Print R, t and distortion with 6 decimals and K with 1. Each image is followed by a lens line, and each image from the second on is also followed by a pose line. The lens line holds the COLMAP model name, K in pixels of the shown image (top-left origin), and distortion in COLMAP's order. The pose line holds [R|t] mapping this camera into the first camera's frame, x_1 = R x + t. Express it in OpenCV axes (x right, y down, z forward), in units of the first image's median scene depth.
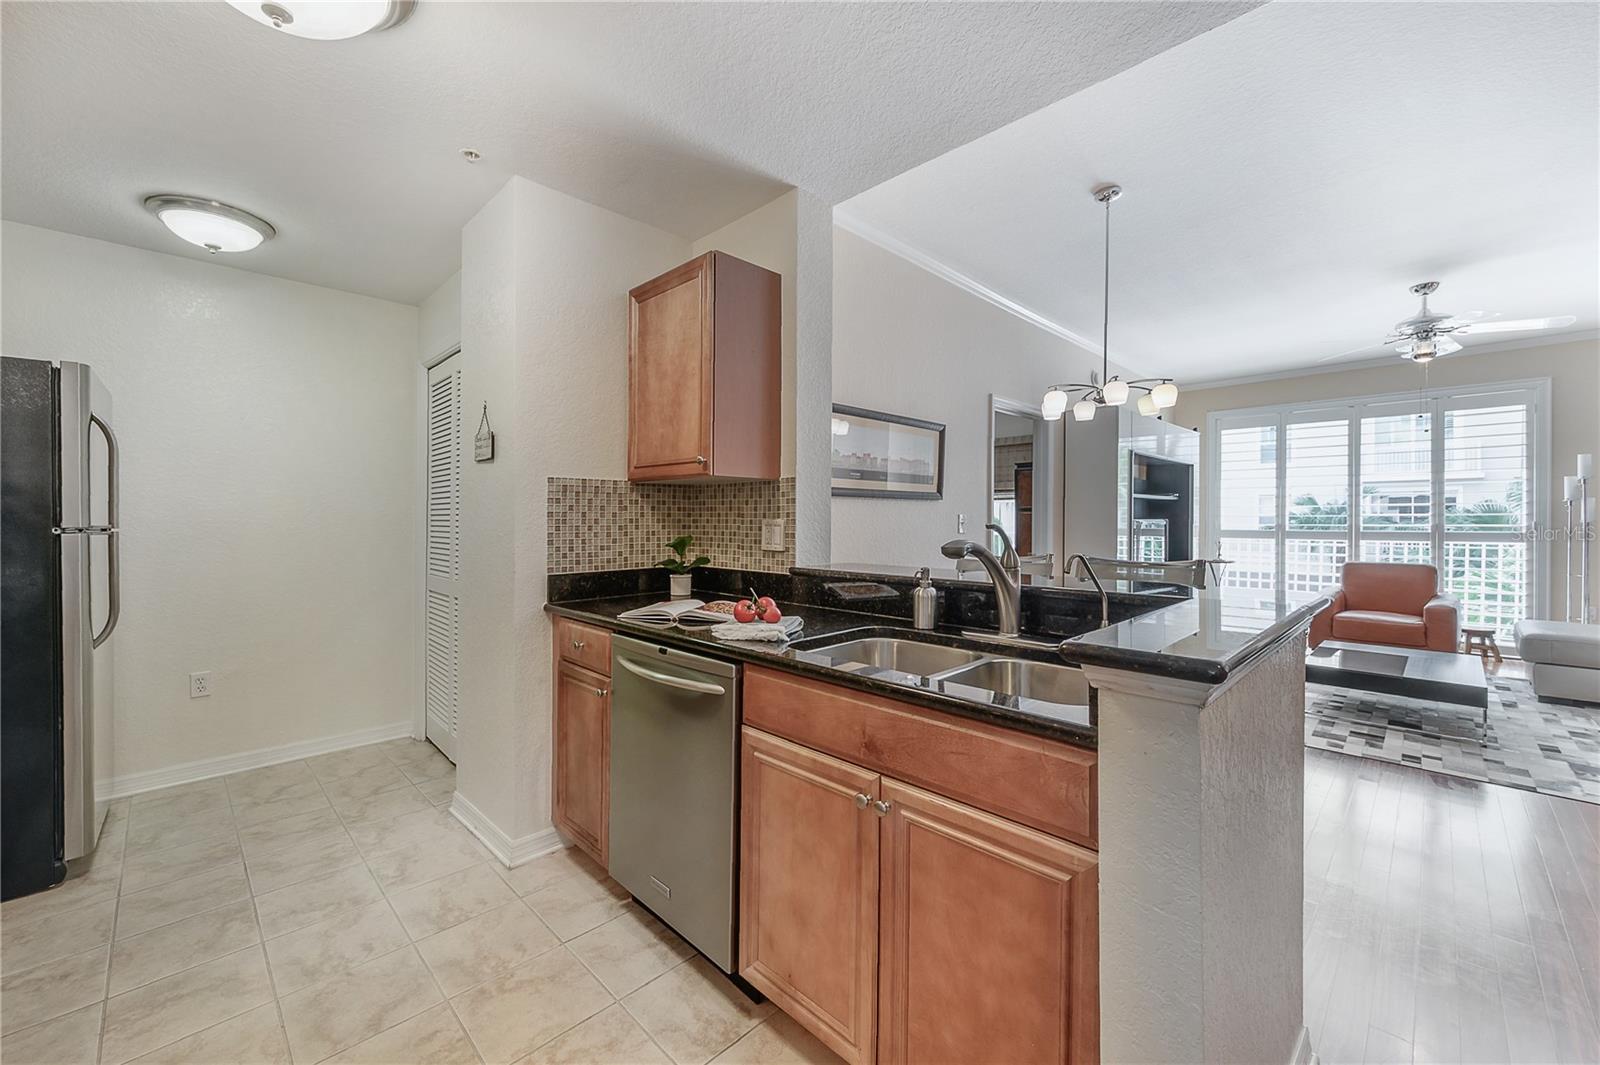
lens RADIAL K [[635.2, 0, 781.6], [0, 635.2, 520.5], [0, 0, 1]] dist [0.001238, 0.000591]
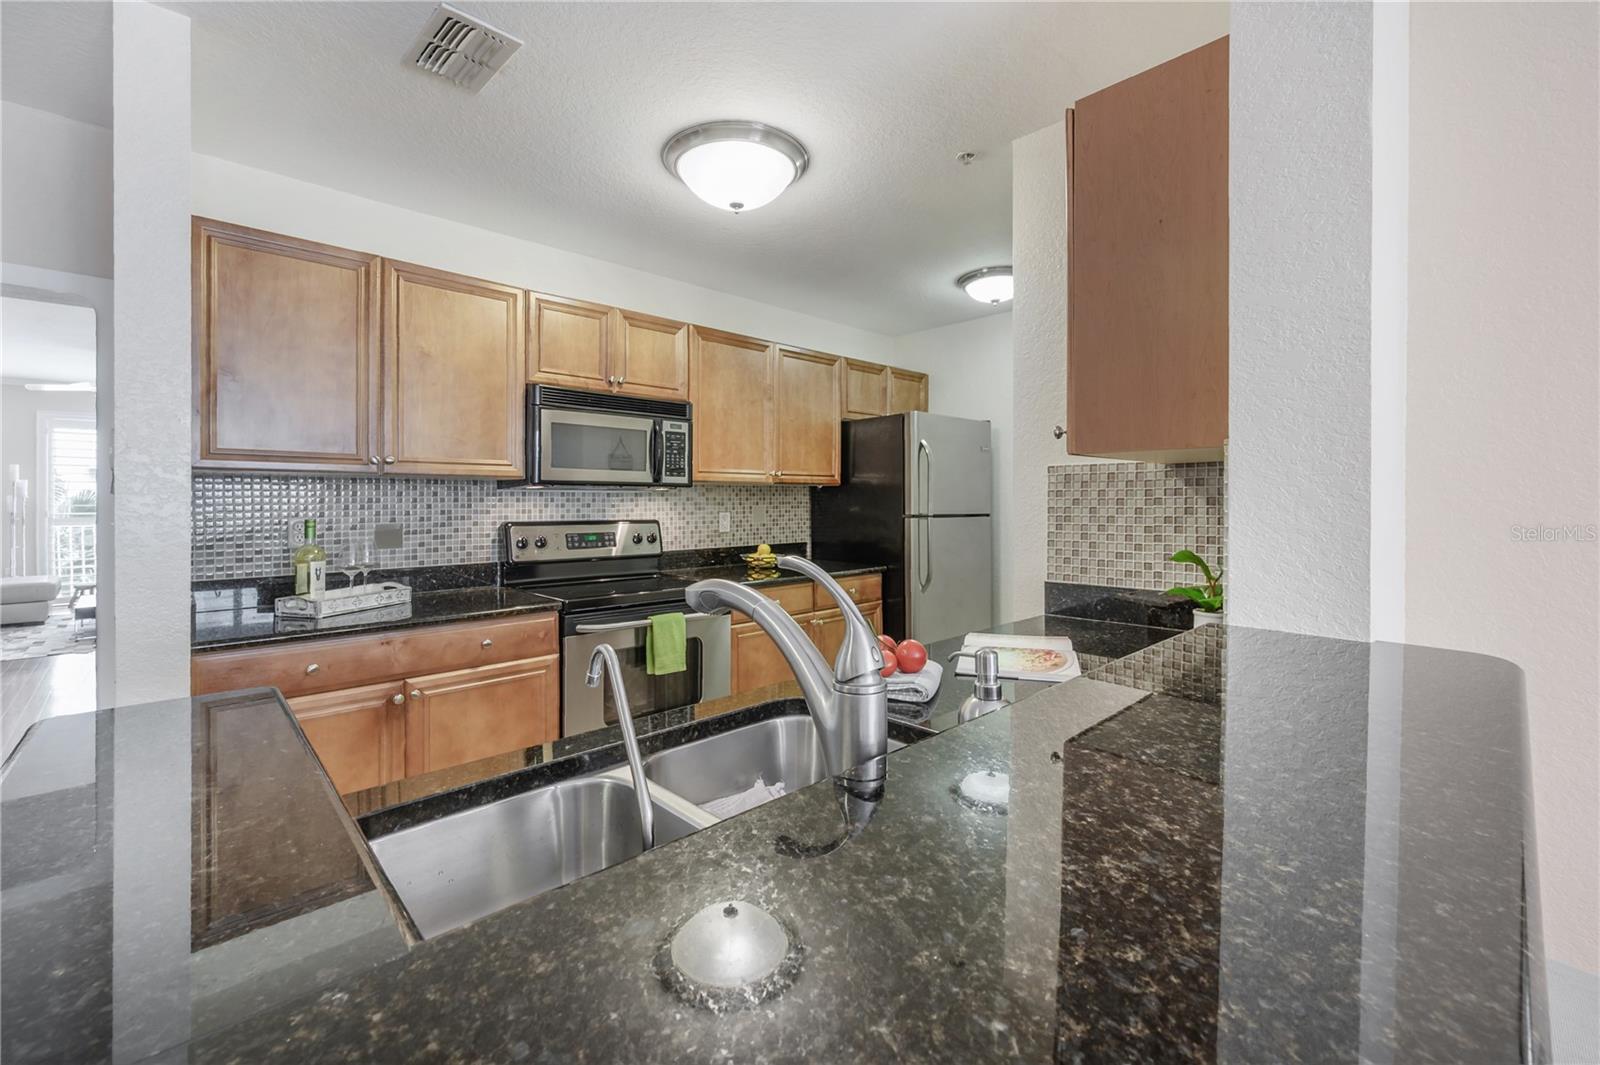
lens RADIAL K [[665.6, 0, 801.2], [0, 665.6, 504.7], [0, 0, 1]] dist [0.001082, 0.000067]
pose [[0.001082, 0.007255, -0.999973, 0.507045], [-0.000610, 0.999973, 0.007255, -0.021733], [0.999999, 0.000602, 0.001087, 0.622309]]
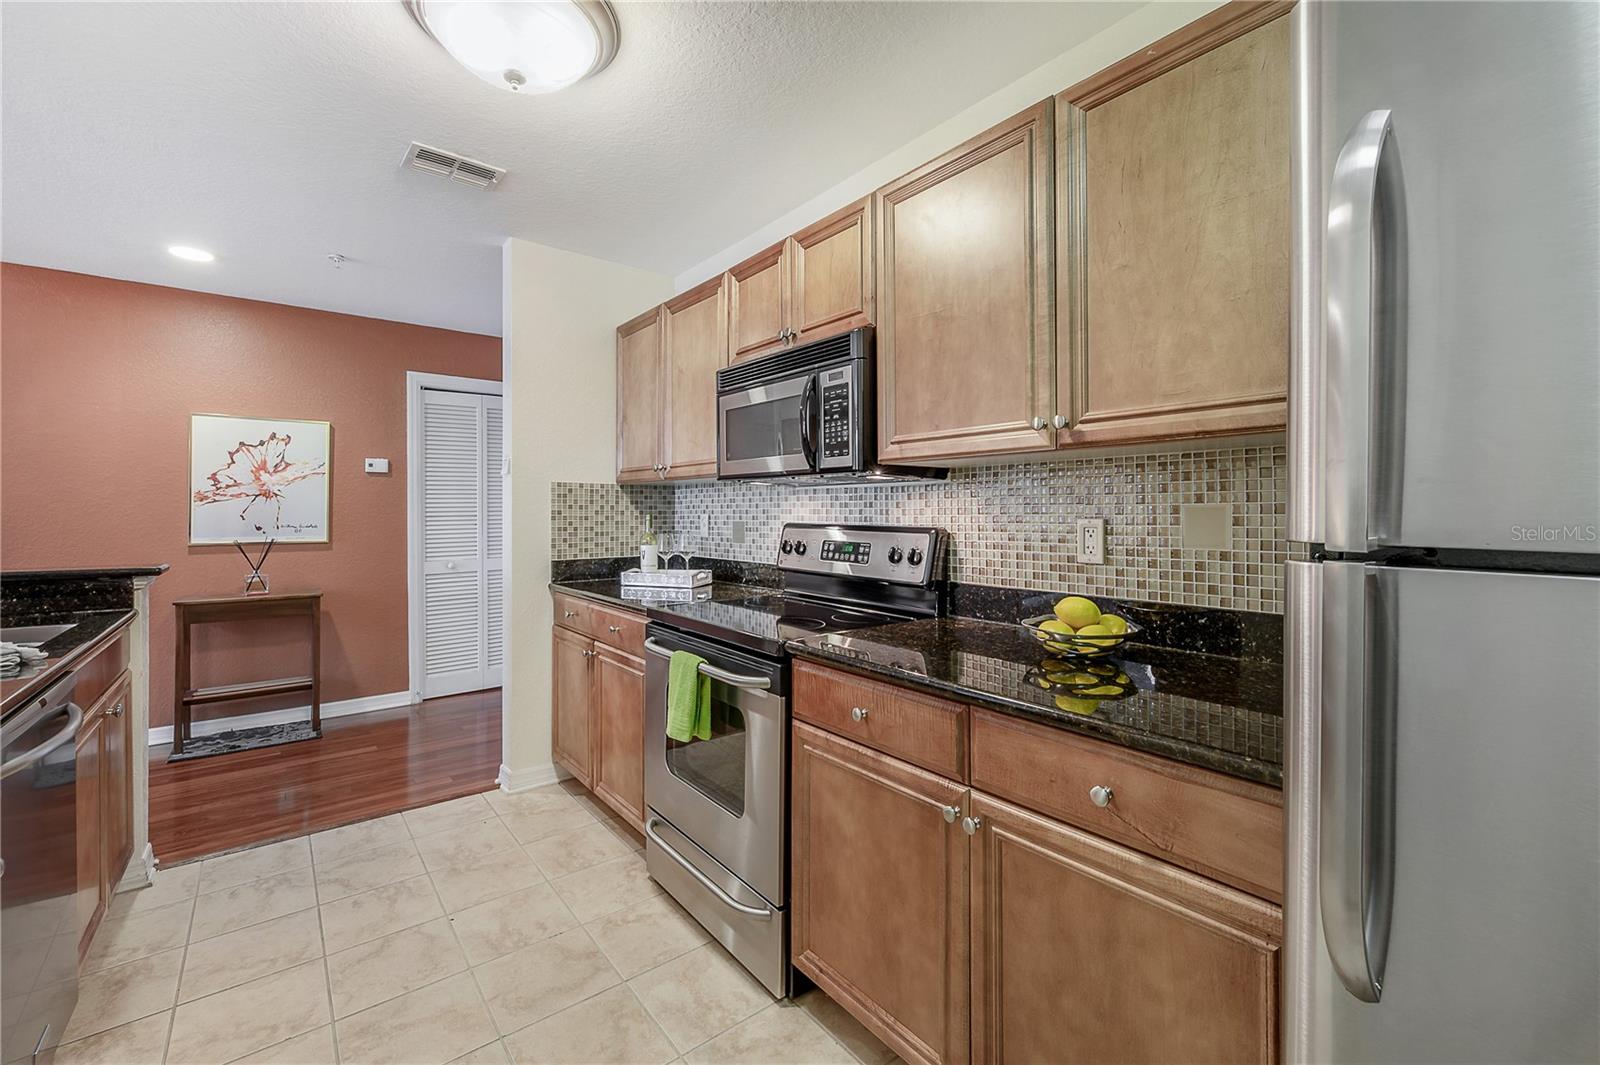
lens RADIAL K [[665.6, 0, 812.1], [0, 665.6, 508.0], [0, 0, 1]] dist [0.001082, 0.000067]
pose [[-0.996649, 0.000774, 0.081797, -0.732110], [0.000423, 0.999991, -0.004307, -0.002725], [-0.081800, -0.004258, -0.996640, 1.141366]]
